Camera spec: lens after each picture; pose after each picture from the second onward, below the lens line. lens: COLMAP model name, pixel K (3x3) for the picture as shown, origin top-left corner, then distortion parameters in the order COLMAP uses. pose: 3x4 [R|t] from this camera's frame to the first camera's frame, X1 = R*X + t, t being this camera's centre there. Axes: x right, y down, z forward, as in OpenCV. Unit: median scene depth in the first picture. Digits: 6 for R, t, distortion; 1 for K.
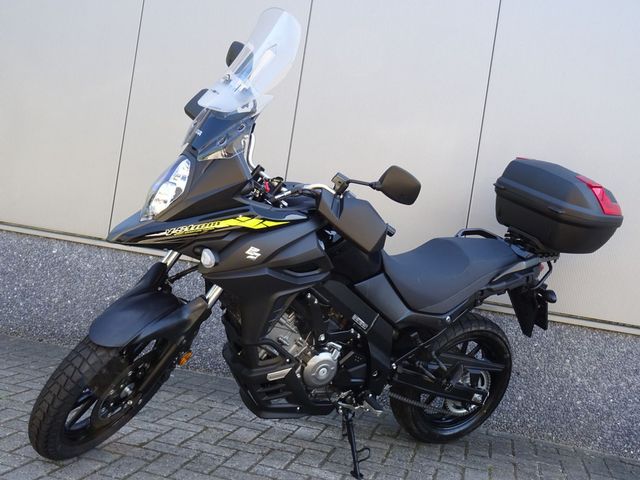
lens RADIAL K [[743.7, 0, 320.1], [0, 743.7, 240.8], [0, 0, 1]] dist [-0.022424, 0.000000]
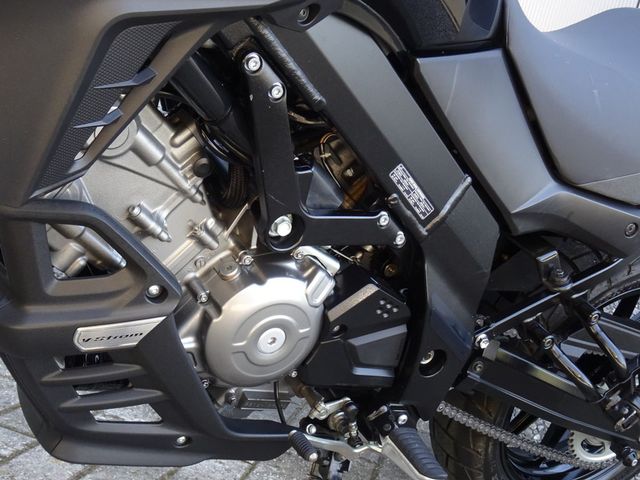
lens RADIAL K [[870.8, 0, 319.6], [0, 870.8, 239.7], [0, 0, 1]] dist [0.010985, 0.000000]
pose [[0.991523, 0.119987, 0.049860, 0.000644], [-0.124527, 0.987059, 0.101035, 0.096512], [-0.037092, -0.106387, 0.993633, 0.642479]]
